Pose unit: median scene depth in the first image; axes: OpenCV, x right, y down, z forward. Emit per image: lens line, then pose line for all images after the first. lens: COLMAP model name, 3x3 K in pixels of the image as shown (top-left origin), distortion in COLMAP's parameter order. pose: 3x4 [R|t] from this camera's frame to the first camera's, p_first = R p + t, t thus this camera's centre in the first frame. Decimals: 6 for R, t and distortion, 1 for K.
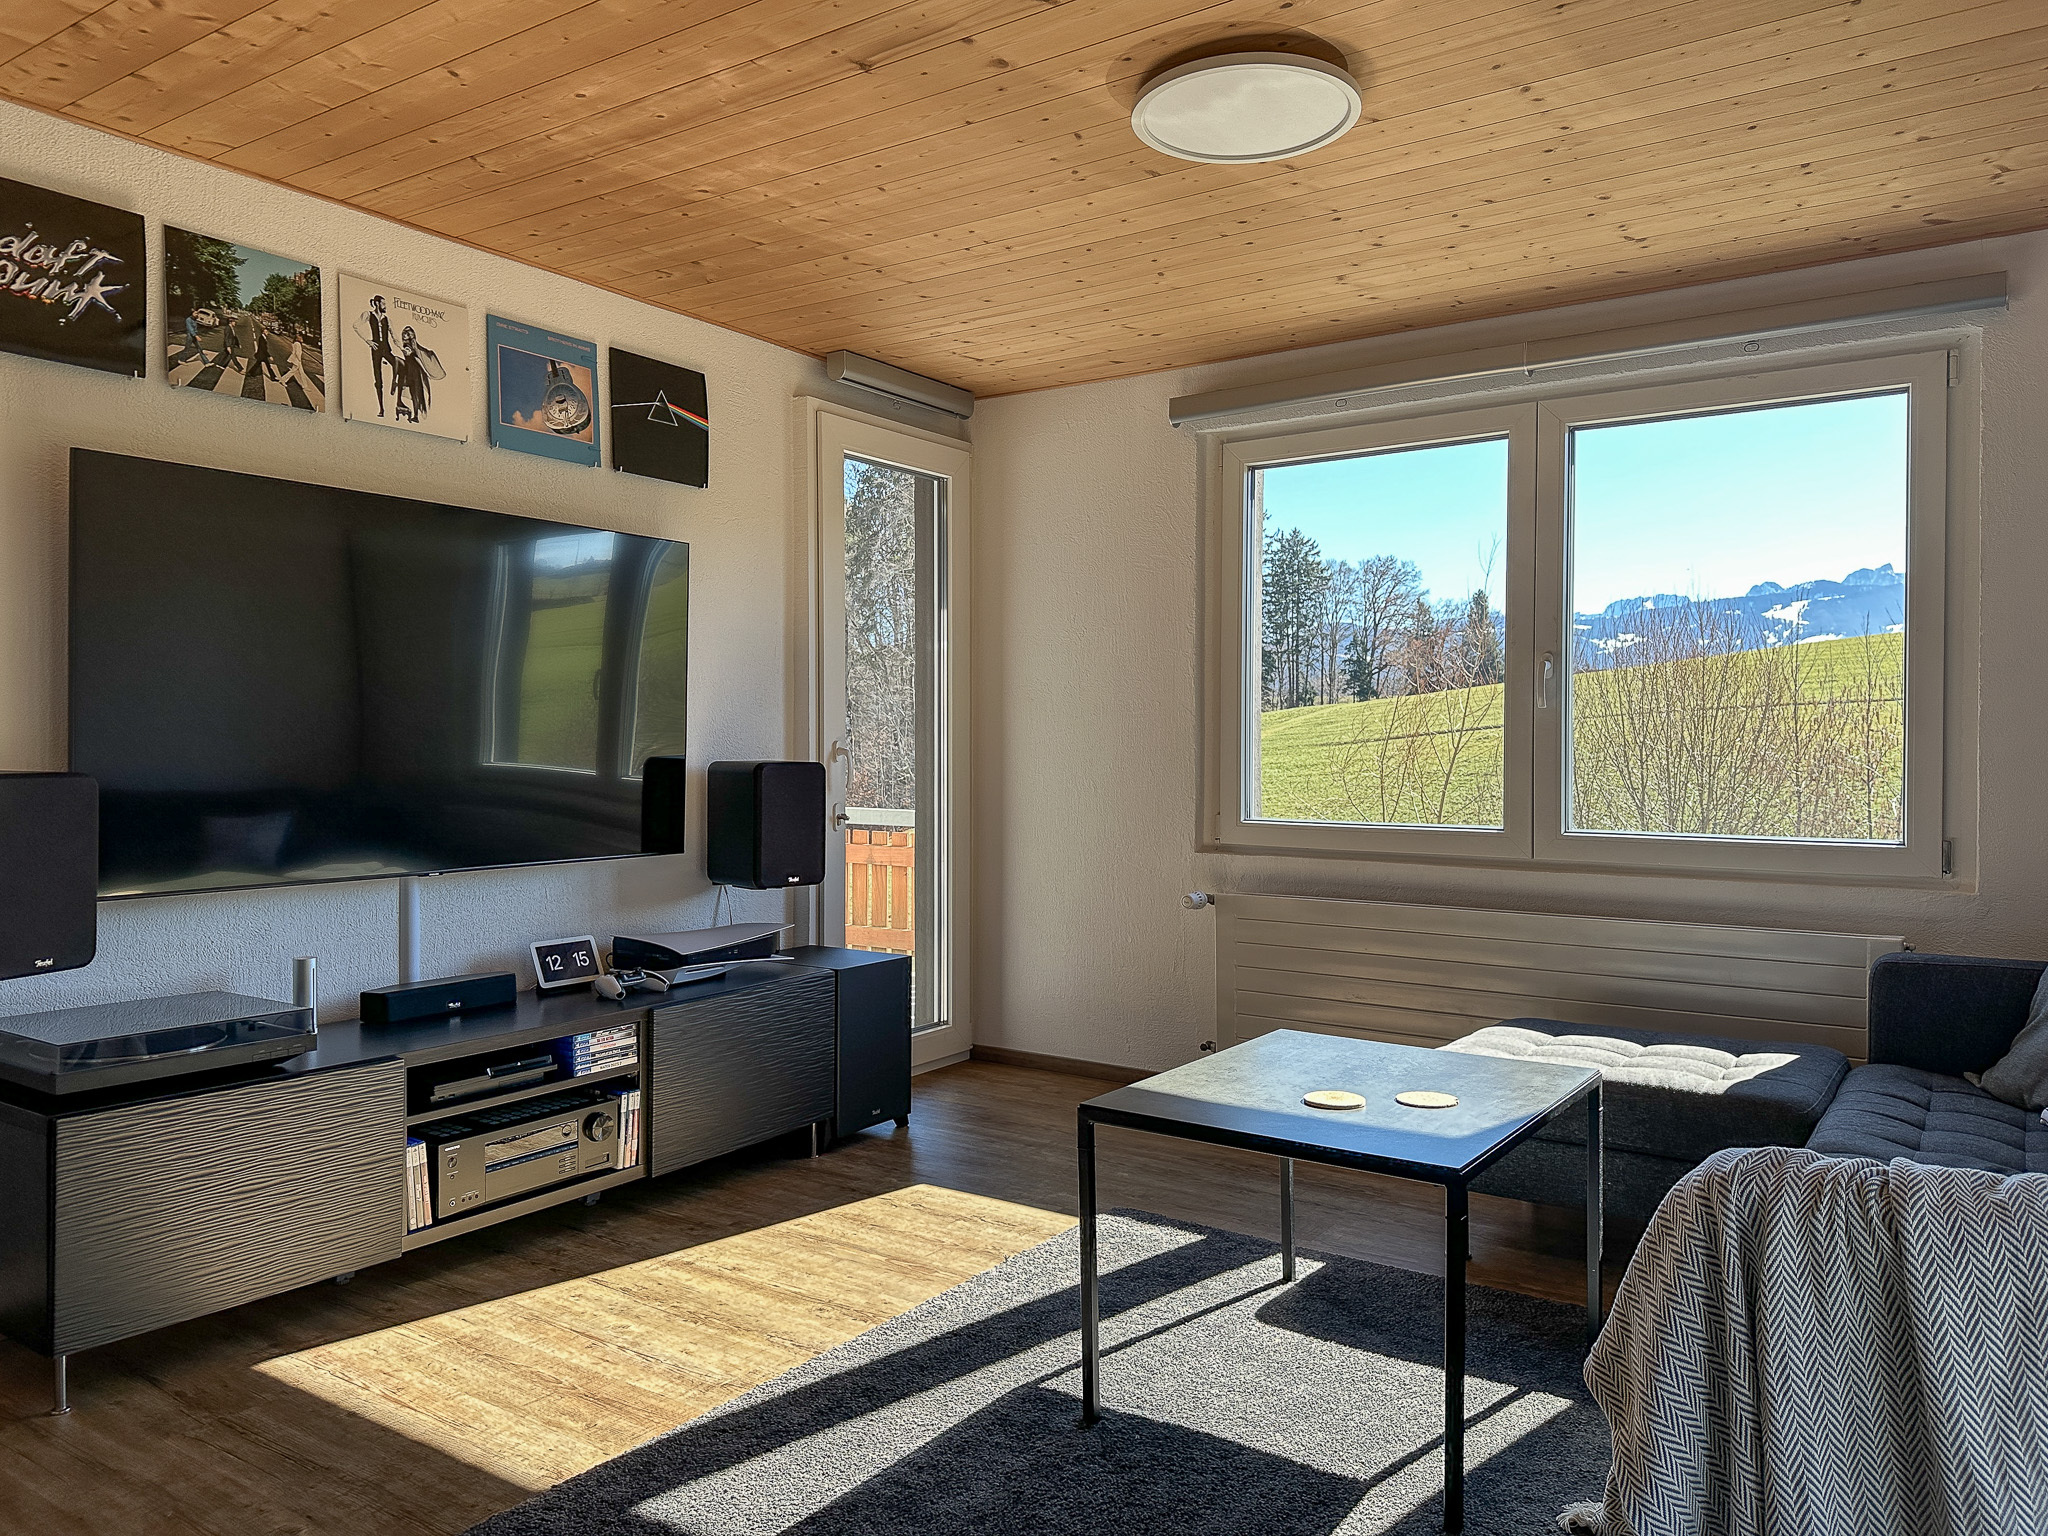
lens RADIAL K [[1511.5, 0, 953.8], [0, 1511.5, 776.7], [0, 0, 1]] dist [0.031966, -0.038184]
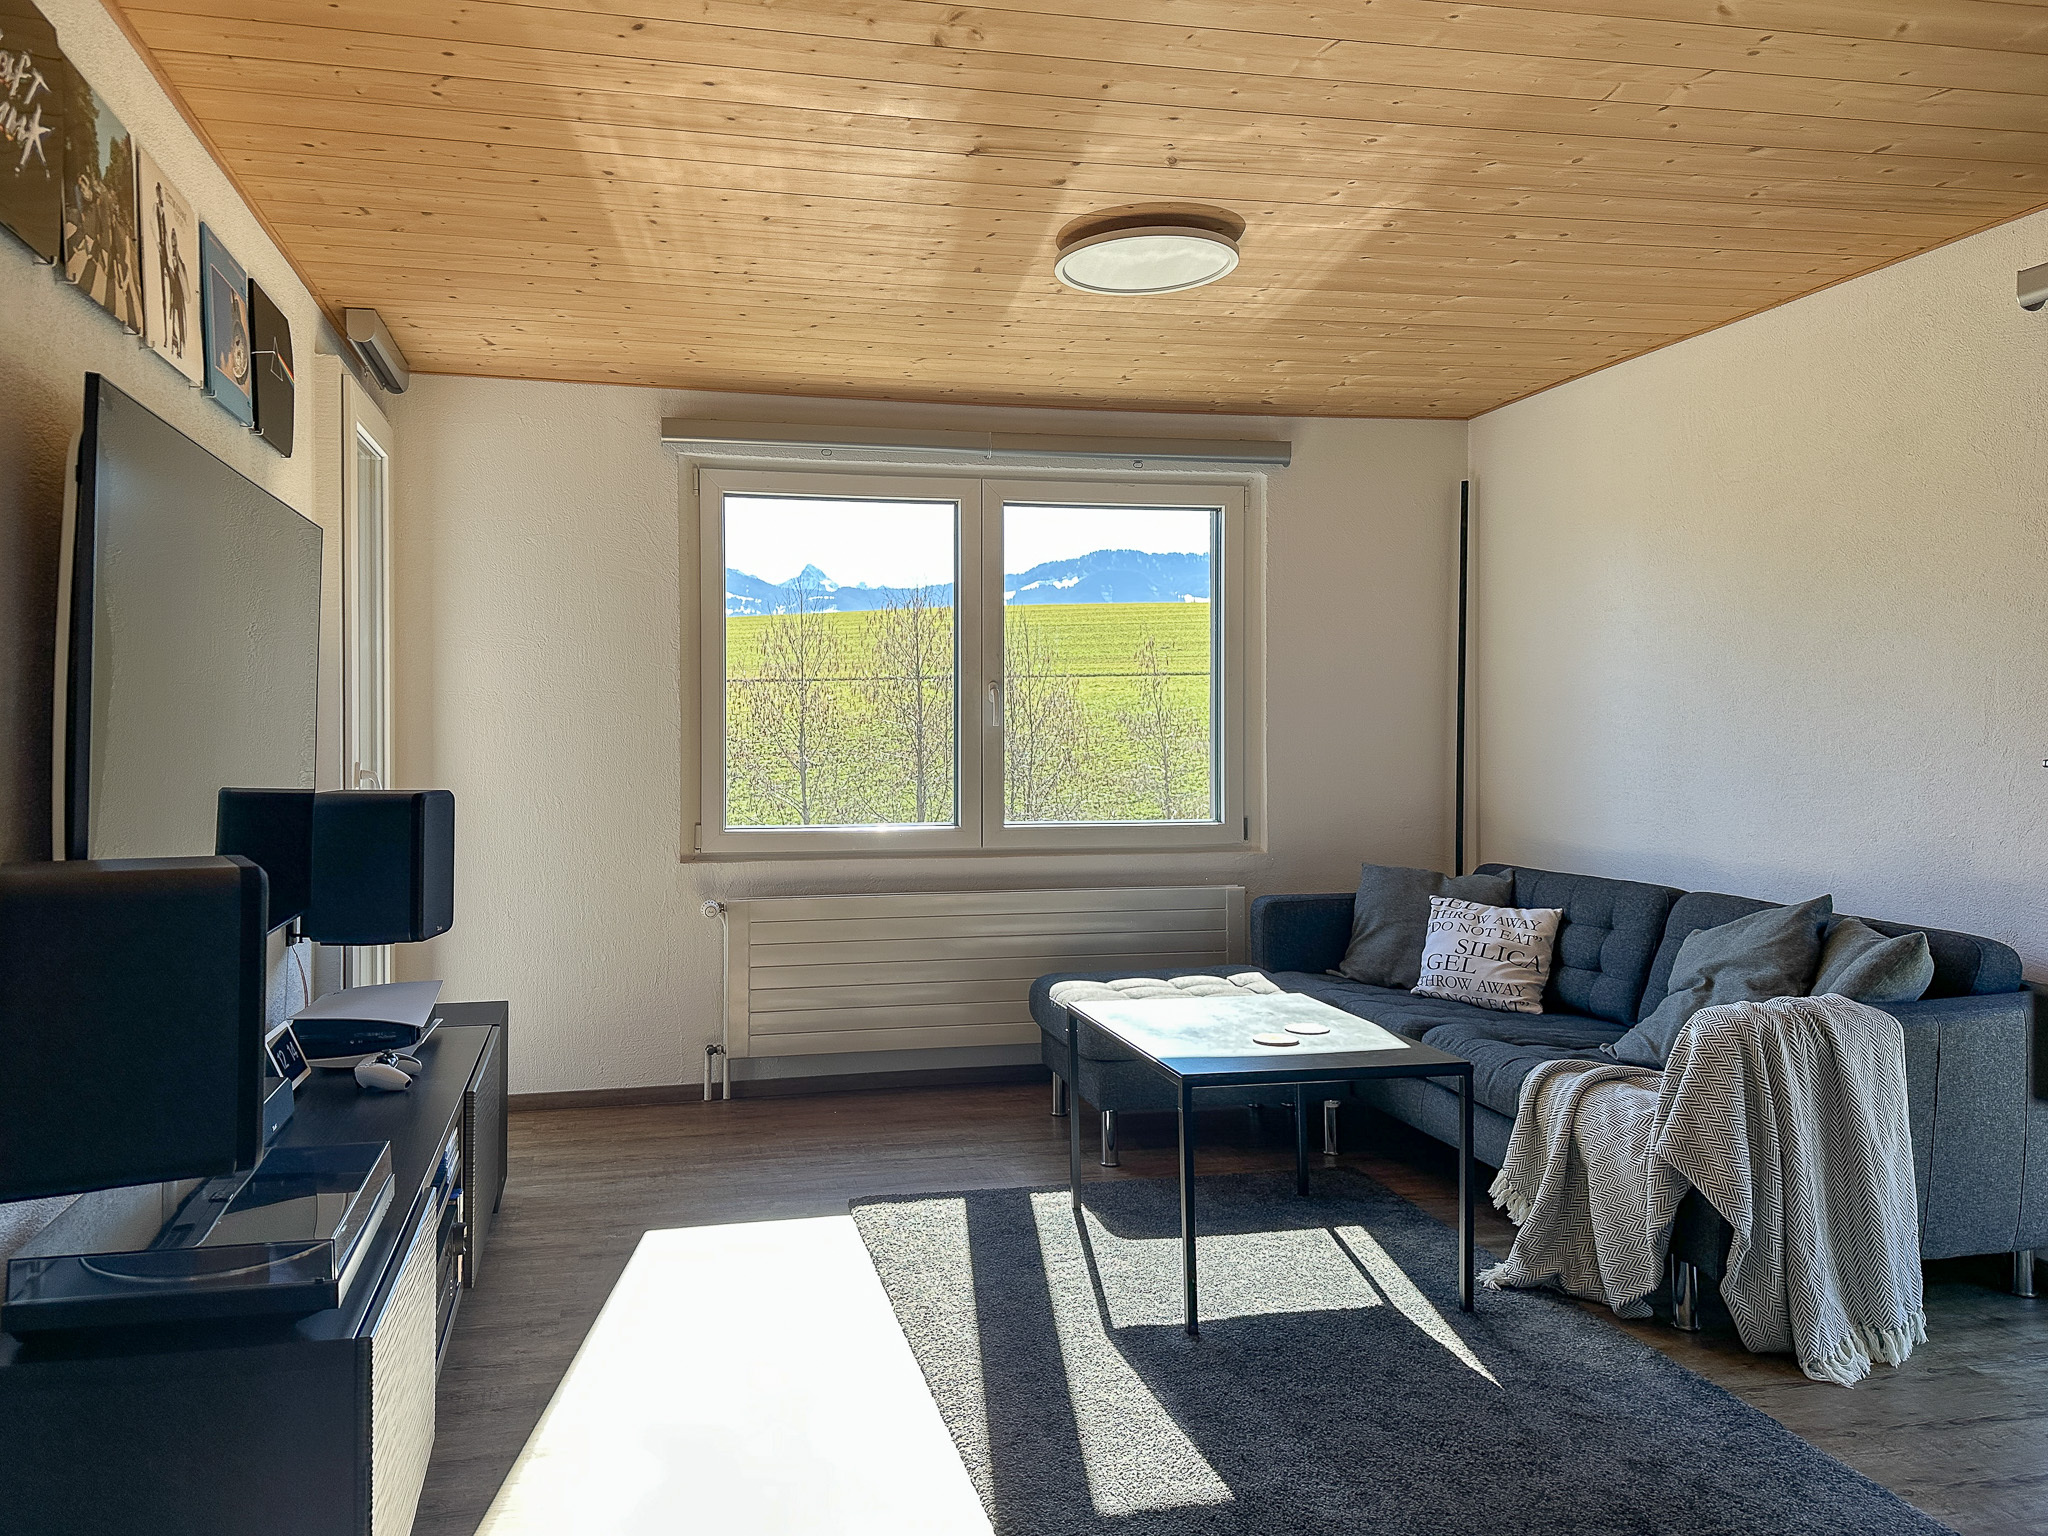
lens RADIAL K [[1511.5, 0, 1037.1], [0, 1511.5, 757.8], [0, 0, 1]] dist [0.031966, -0.038184]
pose [[0.661512, -0.019605, 0.749678, -0.578948], [0.018486, 0.999781, 0.009833, -0.034834], [-0.749706, 0.007354, 0.661730, 0.180341]]
